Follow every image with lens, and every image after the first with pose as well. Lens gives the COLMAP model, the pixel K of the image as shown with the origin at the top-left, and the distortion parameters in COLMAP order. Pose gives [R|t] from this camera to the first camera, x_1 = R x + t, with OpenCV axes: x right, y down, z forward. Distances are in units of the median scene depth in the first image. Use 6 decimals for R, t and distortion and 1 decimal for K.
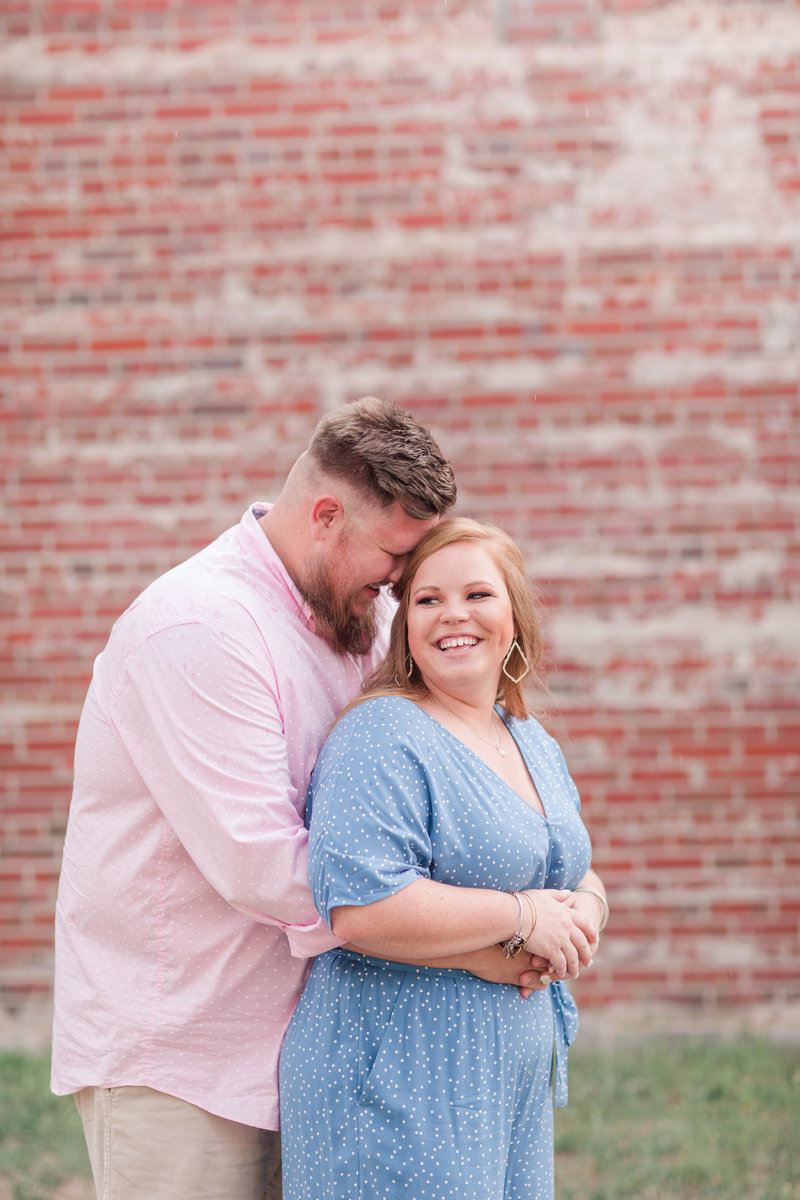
lens RADIAL K [[2884.3, 0, 427.8], [0, 2884.3, 571.1], [0, 0, 1]] dist [0.093828, 0.000000]
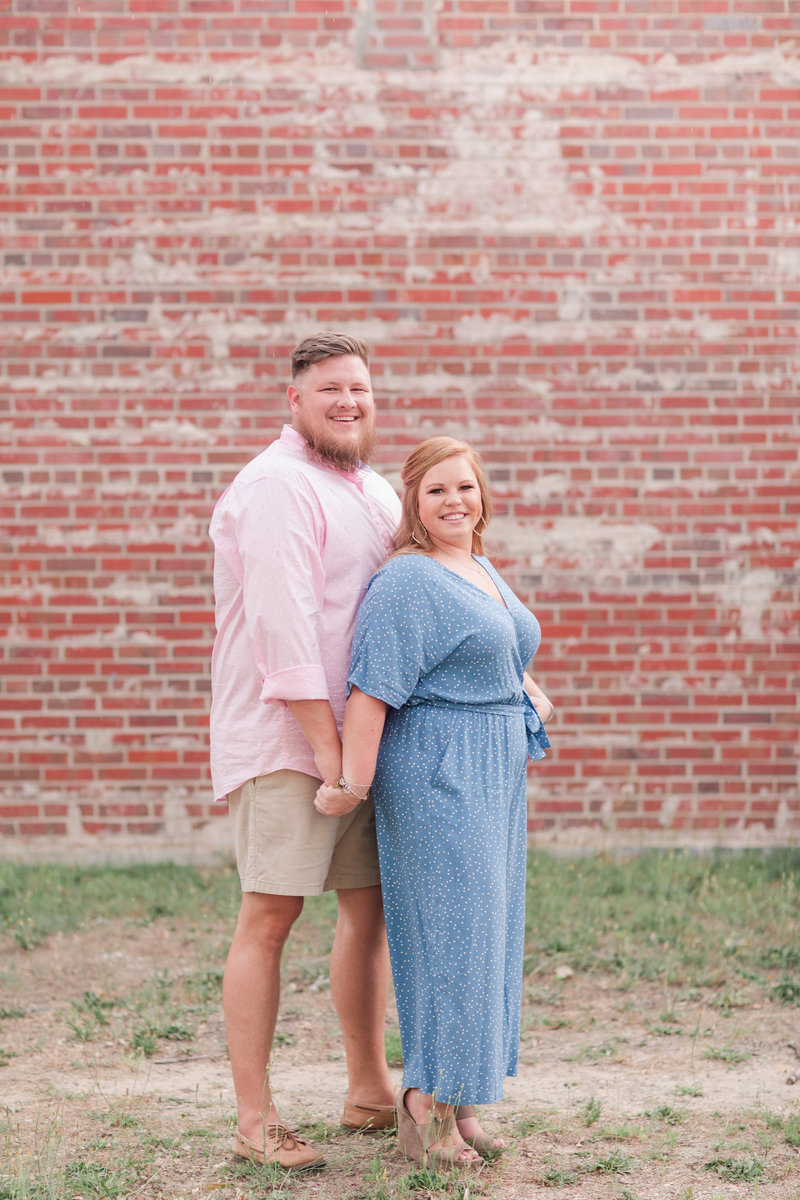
lens RADIAL K [[2884.3, 0, 399.4], [0, 2884.3, 599.8], [0, 0, 1]] dist [0.093828, 0.000000]
pose [[0.993843, 0.019042, 0.109152, -0.090301], [-0.022504, 0.999279, 0.030570, 0.010566], [-0.108491, -0.032838, 0.993555, -0.262200]]
